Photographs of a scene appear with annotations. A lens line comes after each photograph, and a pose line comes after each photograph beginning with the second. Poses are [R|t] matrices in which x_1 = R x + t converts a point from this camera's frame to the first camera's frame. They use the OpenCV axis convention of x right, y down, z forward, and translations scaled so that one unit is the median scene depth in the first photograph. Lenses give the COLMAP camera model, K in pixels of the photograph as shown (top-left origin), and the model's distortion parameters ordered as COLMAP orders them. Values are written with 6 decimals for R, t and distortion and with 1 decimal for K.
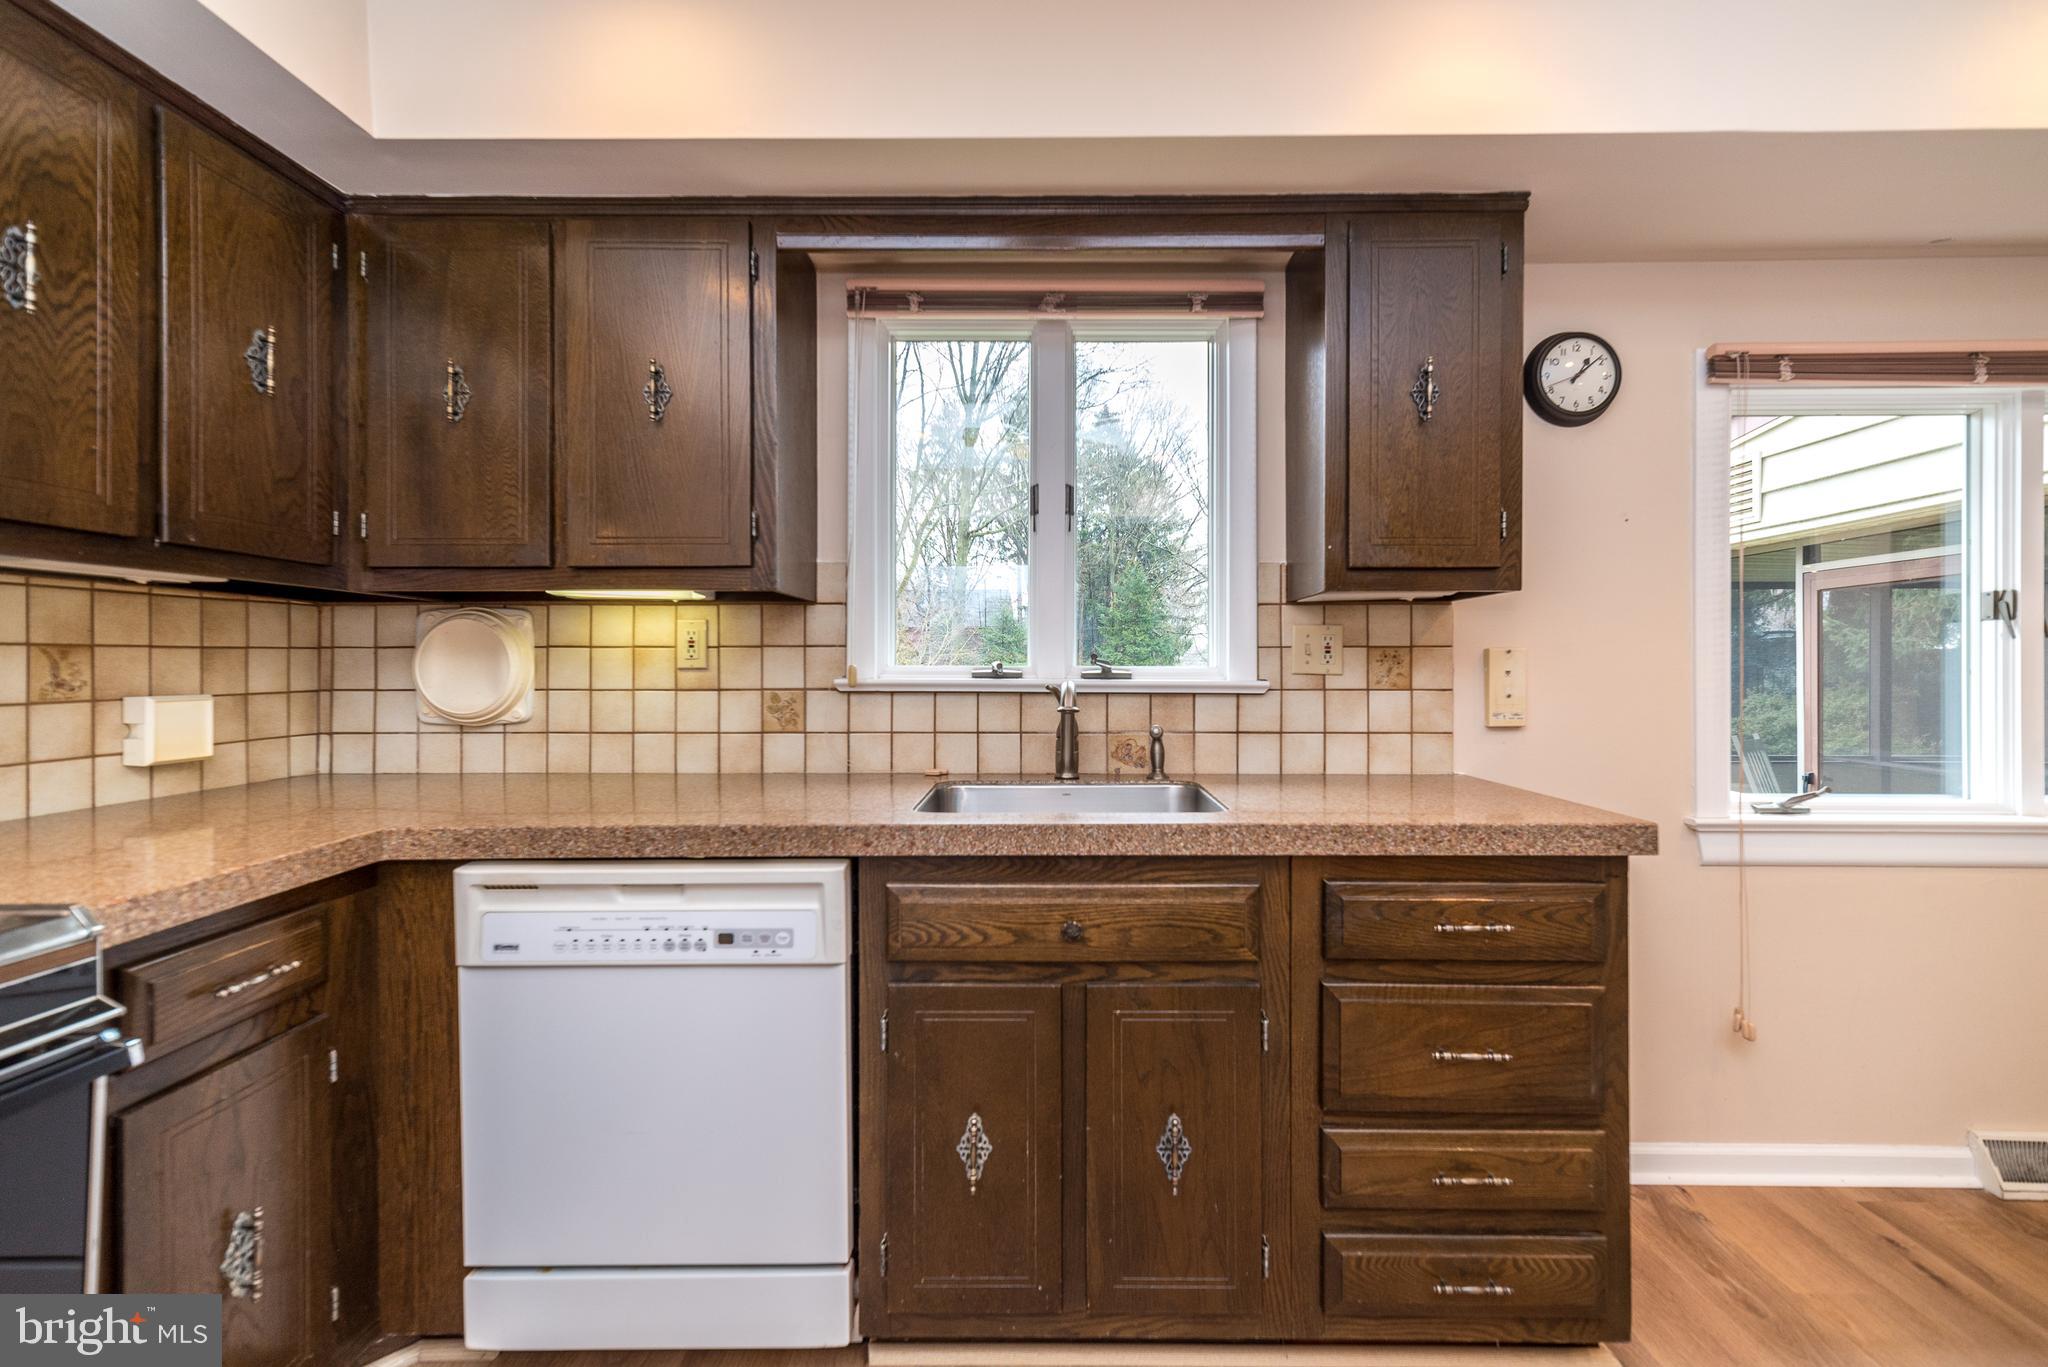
lens RADIAL K [[901.1, 0, 1045.4], [0, 901.1, 663.1], [0, 0, 1]] dist [0.004425, 0.002390]
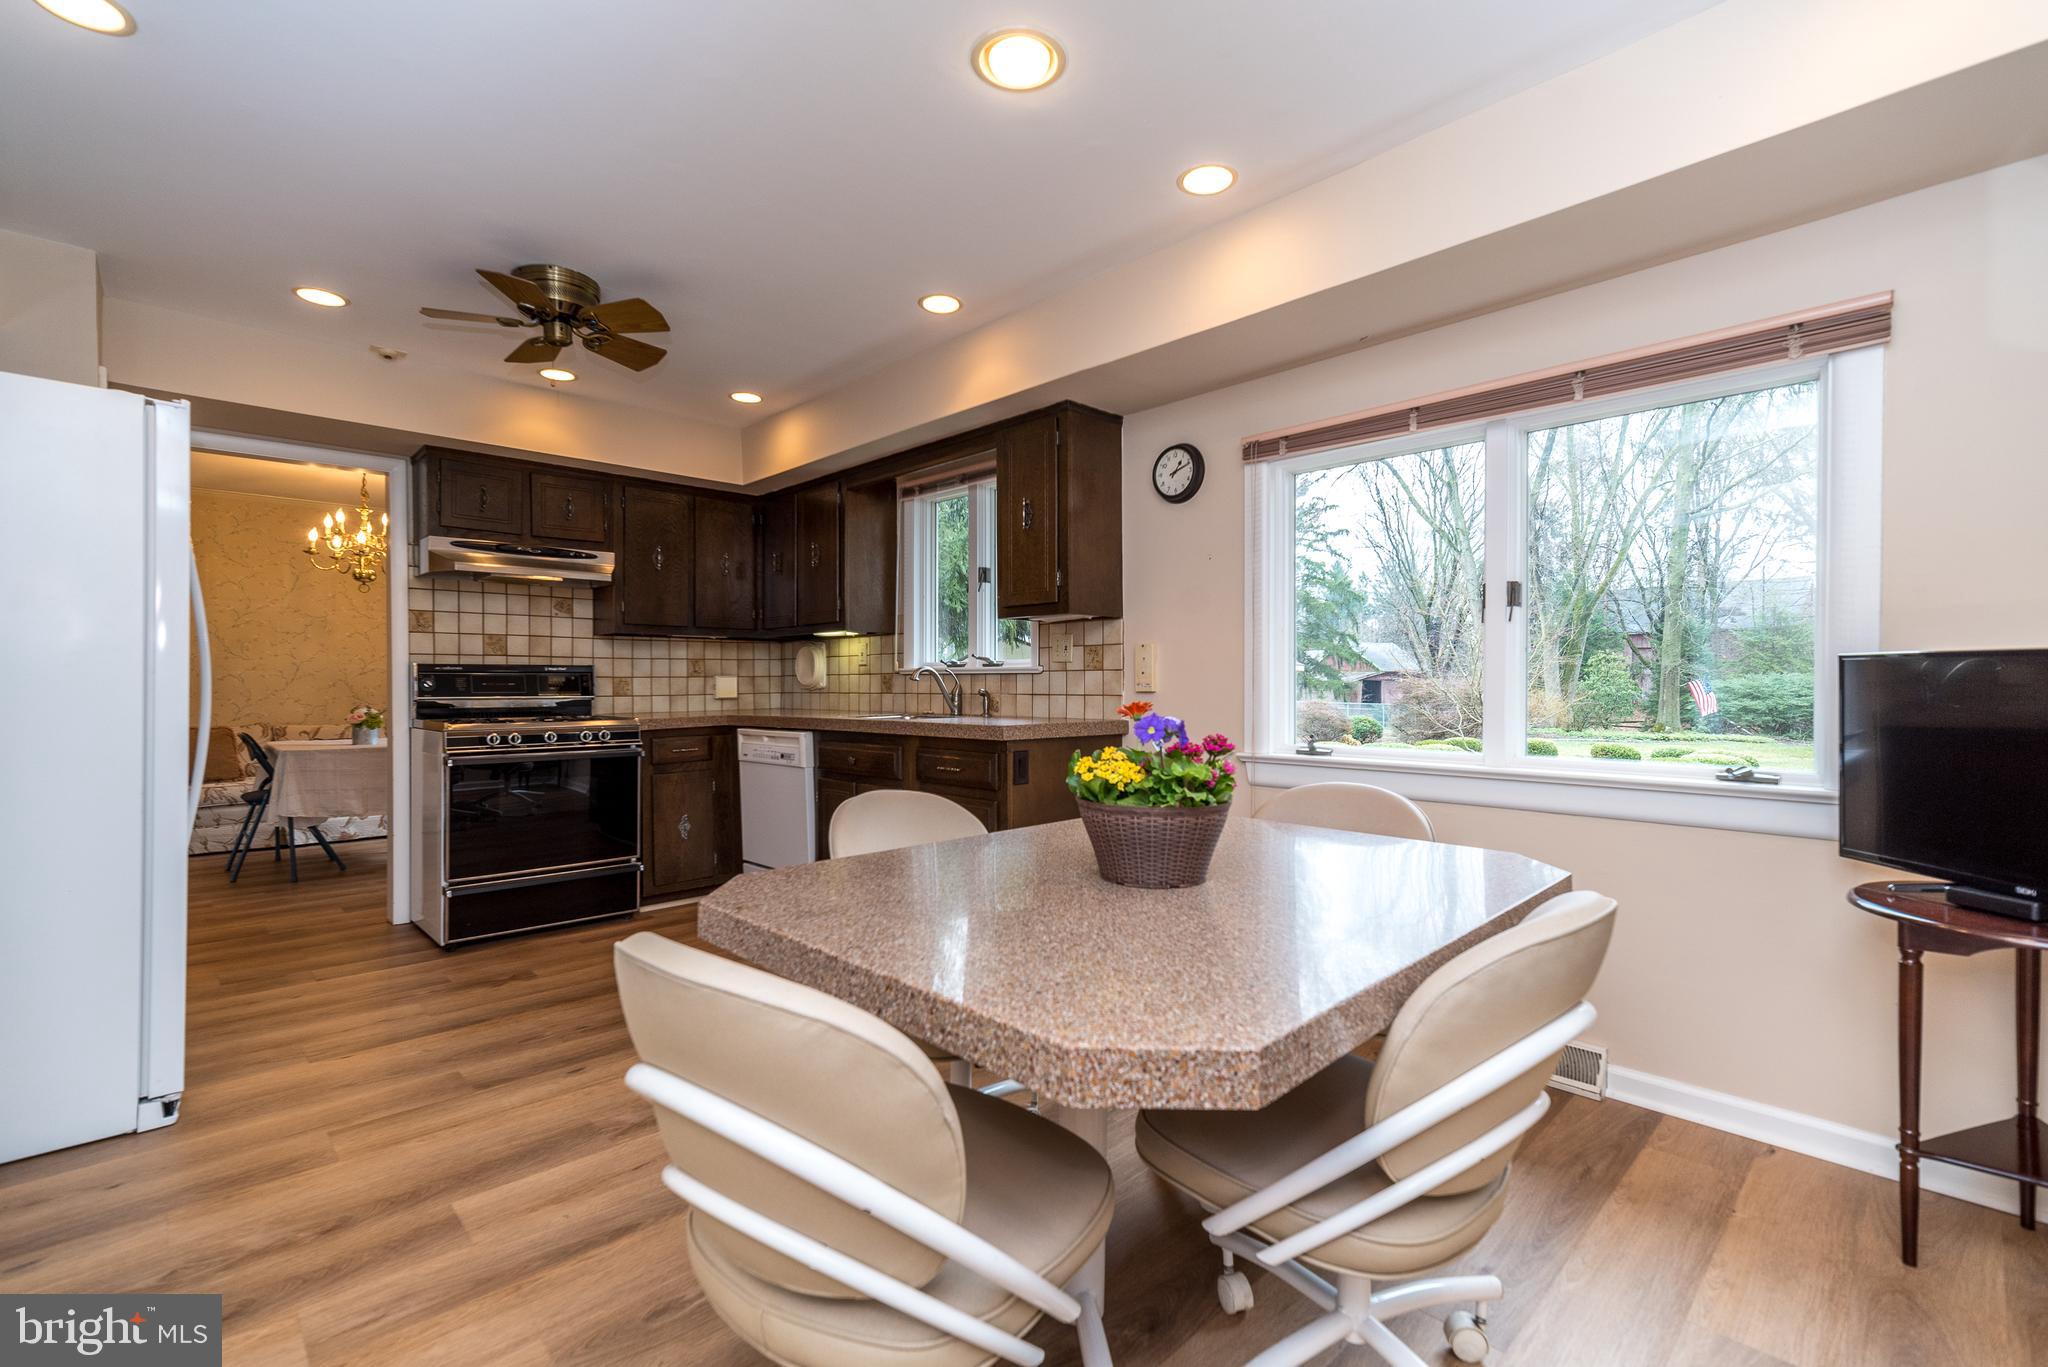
lens RADIAL K [[901.1, 0, 991.0], [0, 901.1, 683.1], [0, 0, 1]] dist [0.004425, 0.002390]
pose [[0.685598, -0.002337, -0.727977, 1.808511], [0.006452, 0.999975, 0.002866, 0.057699], [0.727952, -0.006662, 0.685596, -0.396749]]
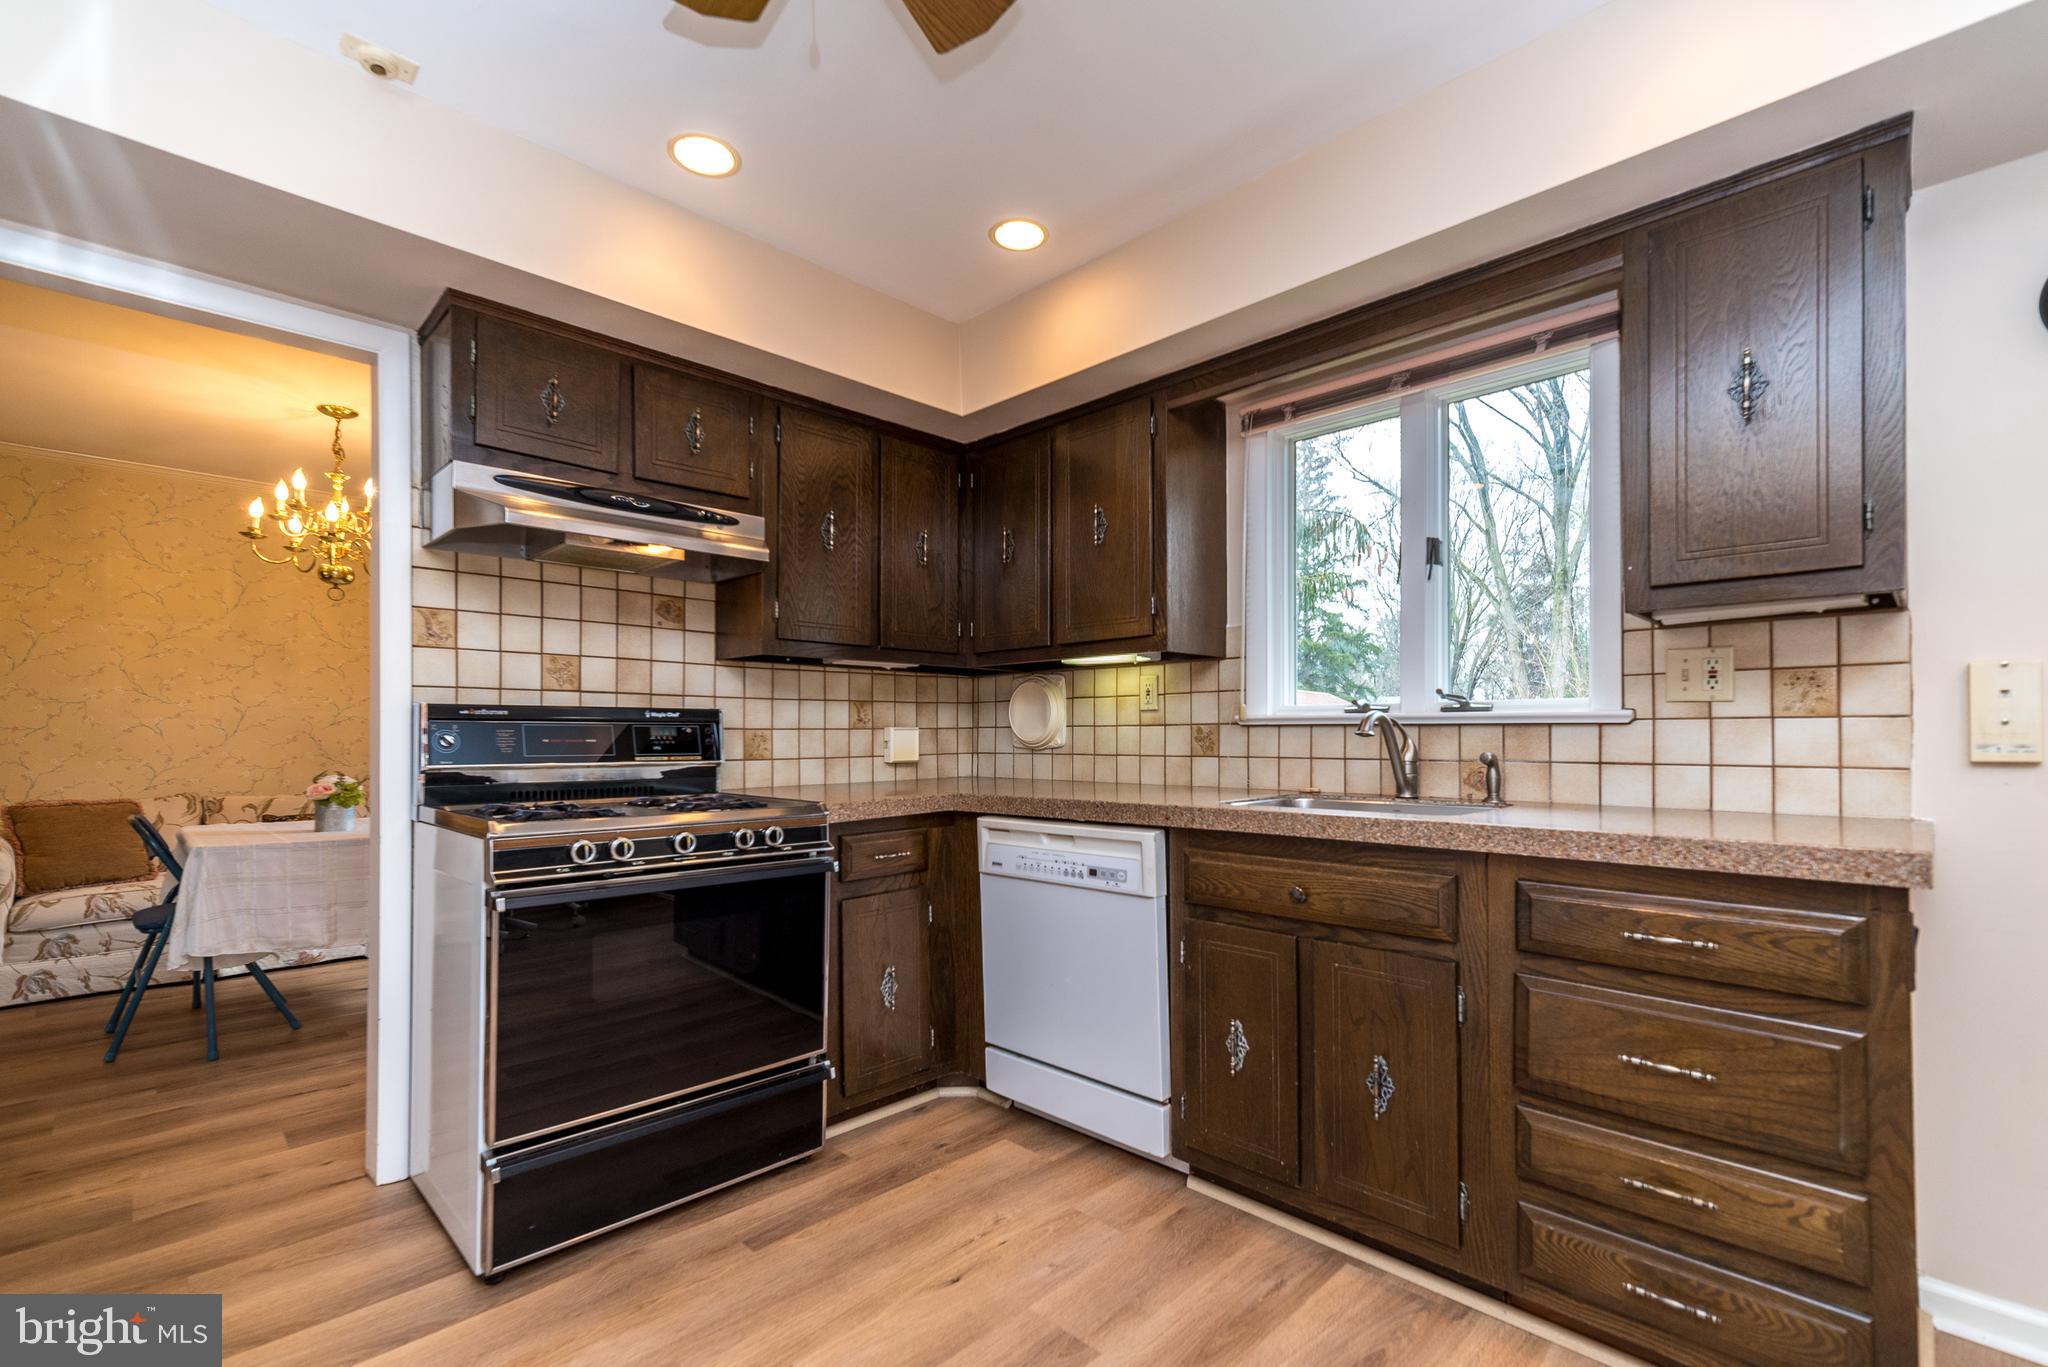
lens RADIAL K [[901.1, 0, 1004.4], [0, 901.1, 723.1], [0, 0, 1]] dist [0.004425, 0.002390]
pose [[0.702330, -0.011198, -0.711763, 0.551960], [0.004507, 0.999926, -0.011285, 0.050184], [0.711837, 0.004717, 0.702329, -0.186731]]
